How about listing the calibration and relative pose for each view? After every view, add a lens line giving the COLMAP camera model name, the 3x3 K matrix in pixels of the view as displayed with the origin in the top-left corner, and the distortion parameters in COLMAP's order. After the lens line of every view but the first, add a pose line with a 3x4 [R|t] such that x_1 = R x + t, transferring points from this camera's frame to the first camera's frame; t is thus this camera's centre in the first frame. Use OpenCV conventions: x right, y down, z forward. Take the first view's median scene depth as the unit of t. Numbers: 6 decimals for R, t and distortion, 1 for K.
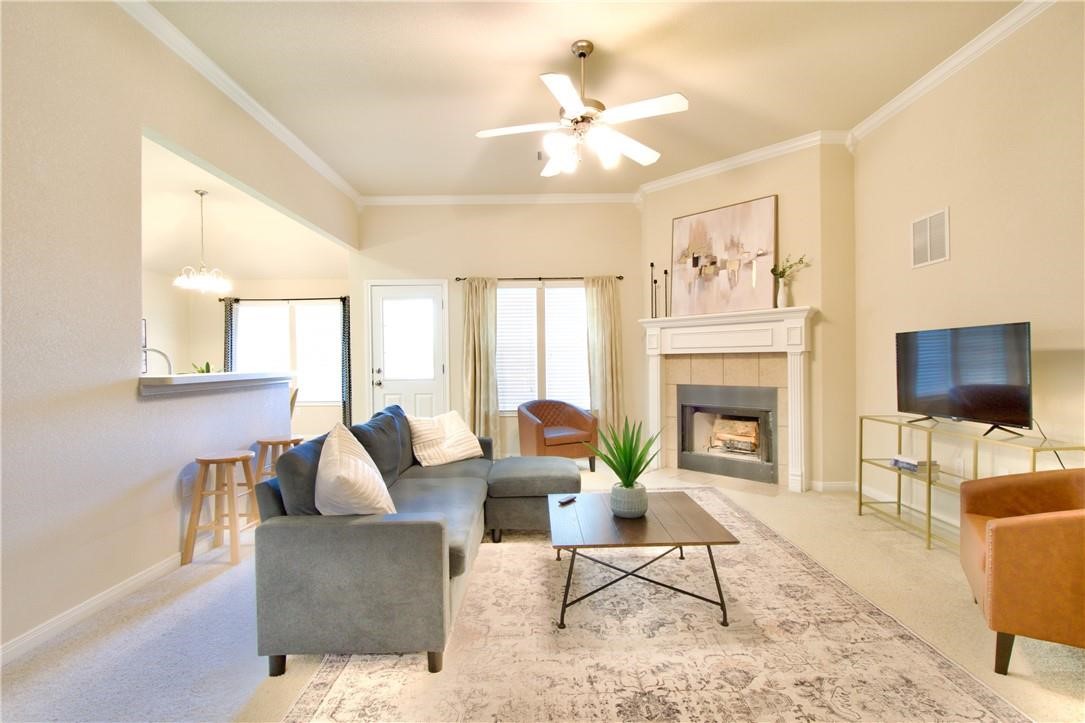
lens RADIAL K [[490.0, 0, 542.2], [0, 490.0, 365.7], [0, 0, 1]] dist [0.005892, -0.012425]
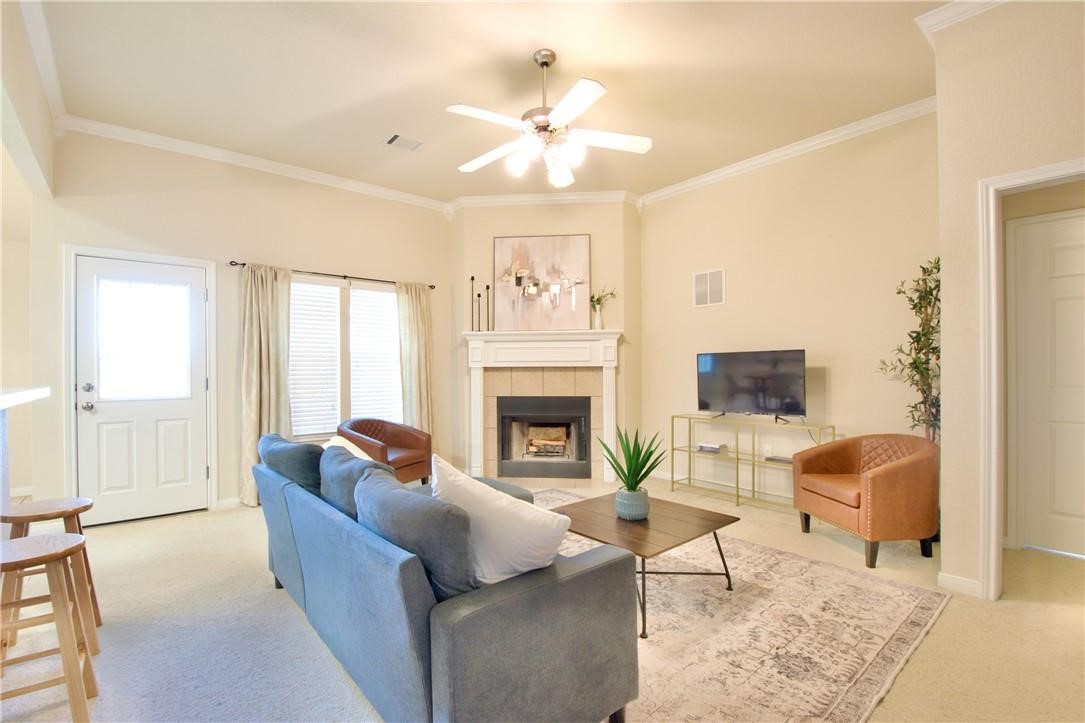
lens RADIAL K [[490.0, 0, 532.2], [0, 490.0, 368.9], [0, 0, 1]] dist [0.005892, -0.012425]
pose [[0.773749, 0.009336, 0.633423, -0.357155], [0.003664, 0.999809, -0.019212, 0.000434], [-0.633481, 0.017186, 0.773567, 0.163028]]
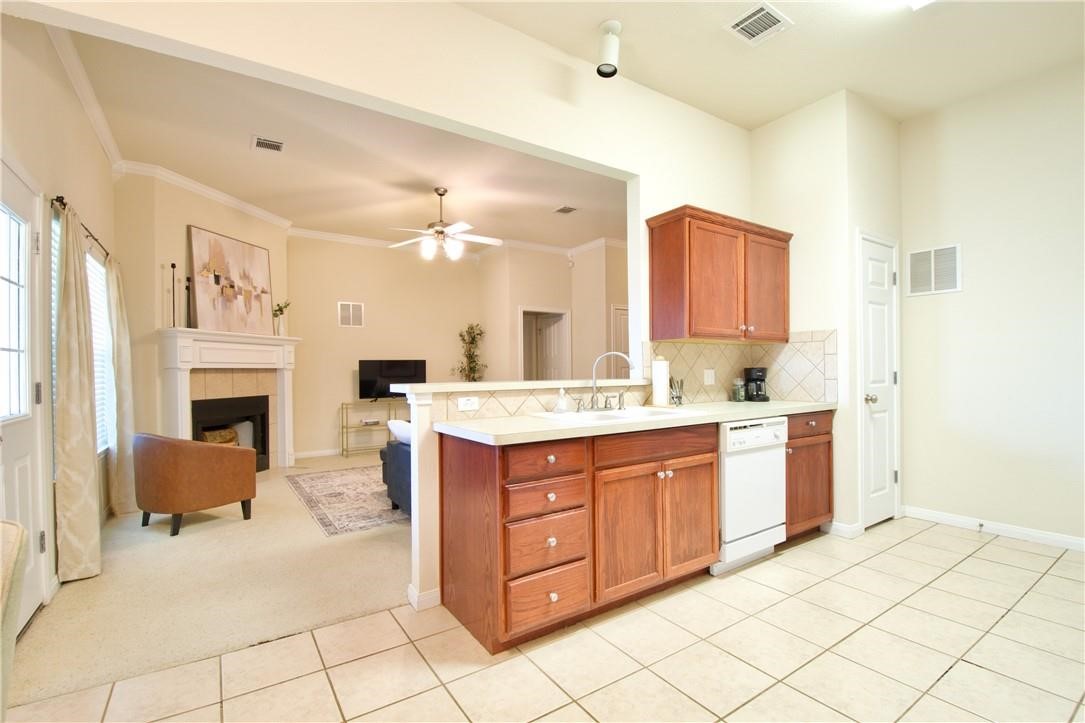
lens RADIAL K [[490.0, 0, 535.0], [0, 490.0, 368.9], [0, 0, 1]] dist [0.005892, -0.012425]
pose [[-0.543120, 0.016440, 0.839494, -0.960586], [0.024028, 0.999703, -0.004031, -0.003302], [-0.839311, 0.017982, -0.543354, 1.049235]]
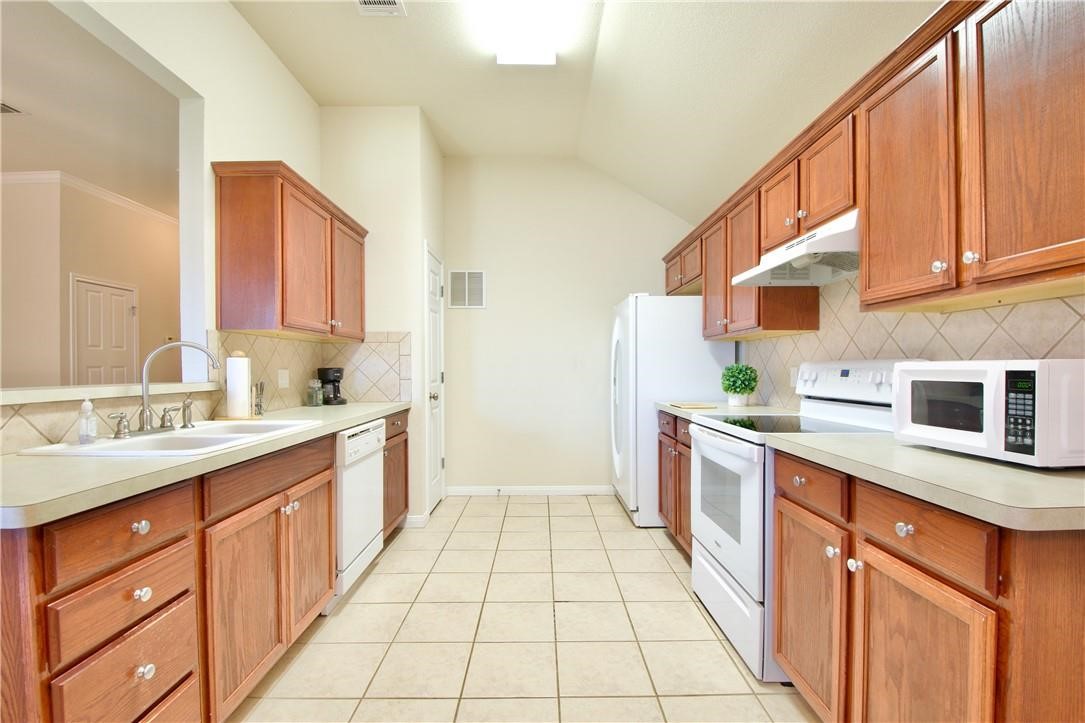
lens RADIAL K [[490.0, 0, 547.6], [0, 490.0, 369.7], [0, 0, 1]] dist [0.005892, -0.012425]
pose [[-0.999849, 0.017257, -0.001913, -0.803852], [0.017228, 0.999752, 0.014131, -0.001985], [0.002156, 0.014096, -0.999898, 1.042033]]
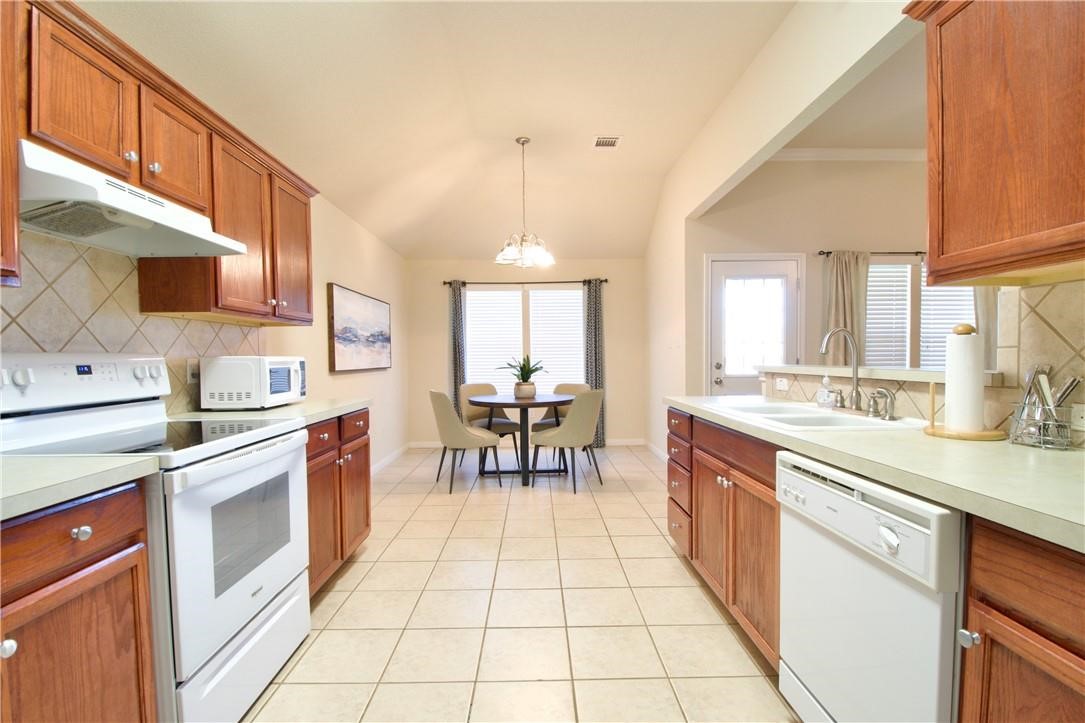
lens RADIAL K [[490.0, 0, 542.8], [0, 490.0, 364.6], [0, 0, 1]] dist [0.005892, -0.012425]
pose [[0.999977, 0.003675, -0.005682, -0.754787], [-0.003651, 0.999985, 0.004150, 0.006291], [0.005698, -0.004129, 0.999975, 0.230202]]
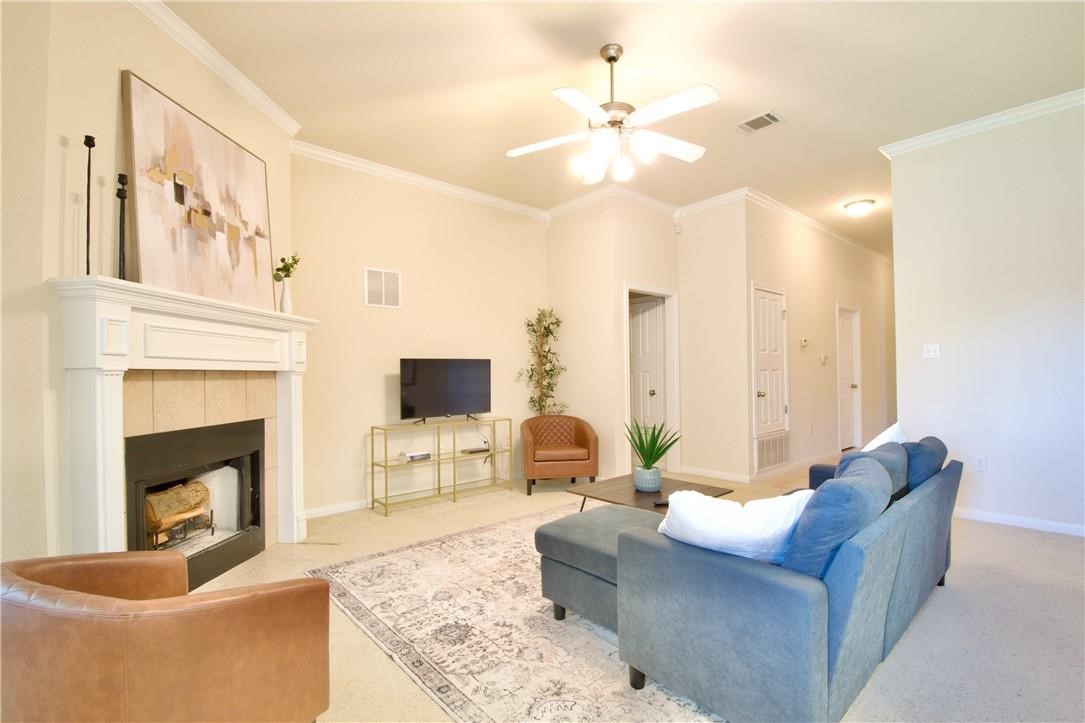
lens RADIAL K [[490.0, 0, 530.4], [0, 490.0, 368.6], [0, 0, 1]] dist [0.005892, -0.012425]
pose [[-0.639549, 0.026920, 0.768279, -0.335226], [0.025689, 0.999577, -0.013639, -0.009556], [-0.768321, 0.011014, -0.639970, 1.097486]]
